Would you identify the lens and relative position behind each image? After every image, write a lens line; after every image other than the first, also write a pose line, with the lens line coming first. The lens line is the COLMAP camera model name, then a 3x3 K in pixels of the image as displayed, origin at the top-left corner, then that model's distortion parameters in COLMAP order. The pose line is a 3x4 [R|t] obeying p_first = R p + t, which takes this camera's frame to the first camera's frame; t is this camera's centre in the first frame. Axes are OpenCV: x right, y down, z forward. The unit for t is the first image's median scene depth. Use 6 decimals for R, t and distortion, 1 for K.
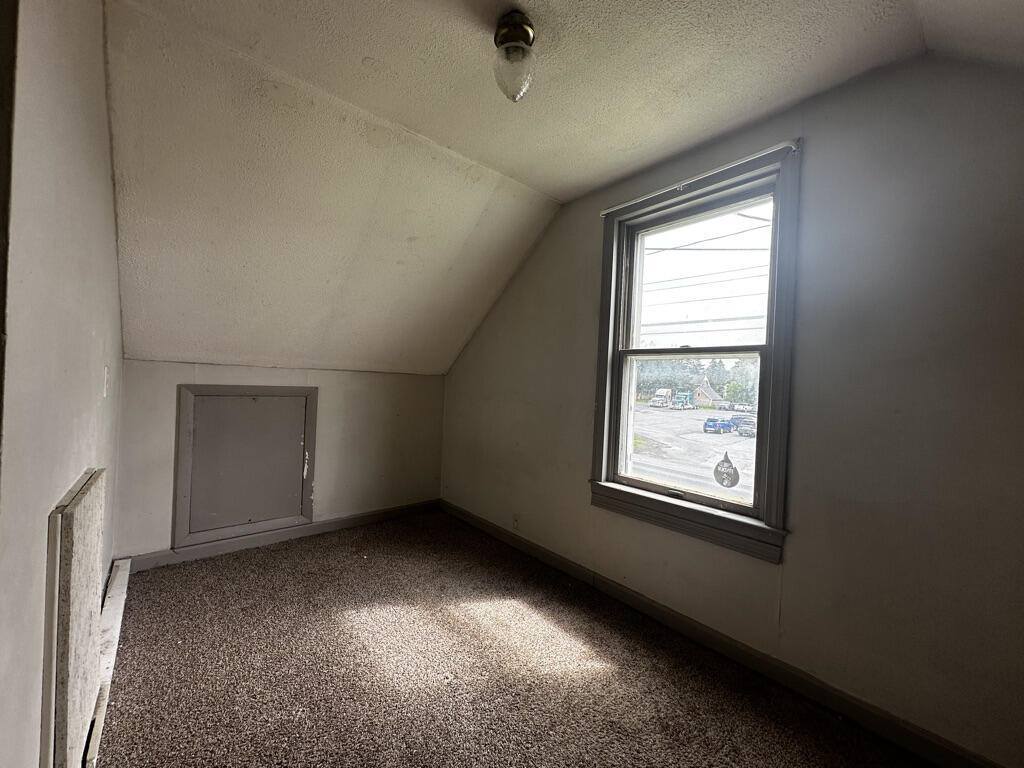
lens RADIAL K [[408.2, 0, 512.1], [0, 408.2, 385.8], [0, 0, 1]] dist [-0.000463, 0.000235]
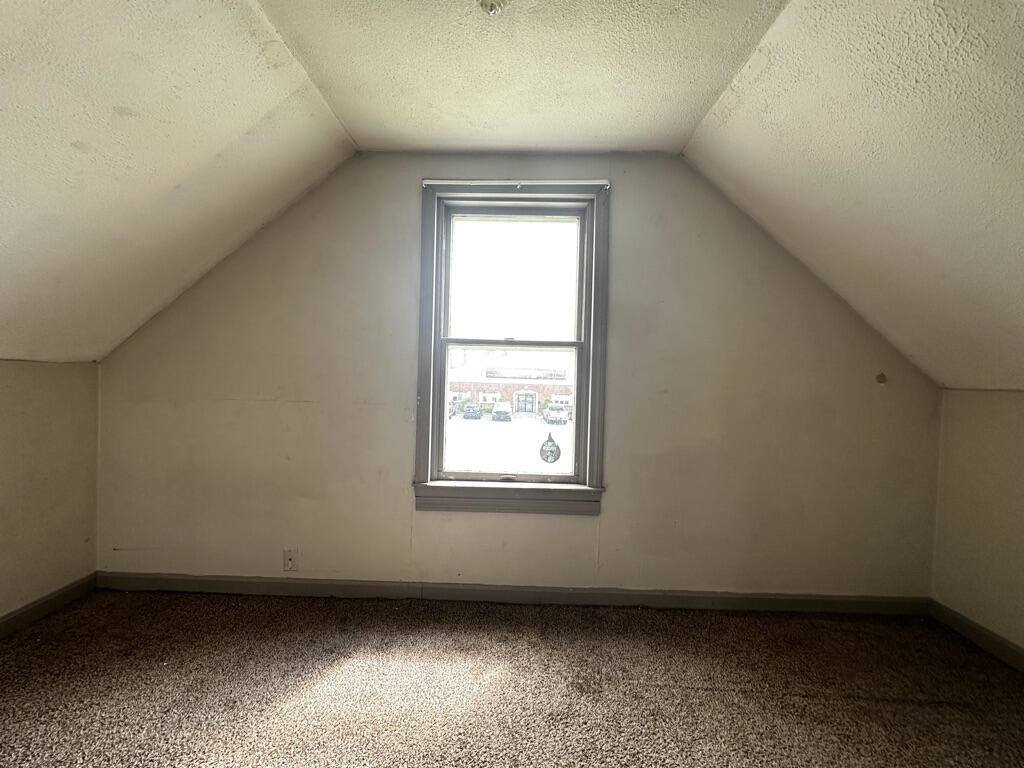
lens RADIAL K [[408.2, 0, 504.4], [0, 408.2, 384.9], [0, 0, 1]] dist [-0.000463, 0.000235]
pose [[0.658831, -0.041905, 0.751123, -0.386237], [0.010541, 0.998864, 0.046480, -0.026119], [-0.752217, -0.022705, 0.658524, 0.308881]]
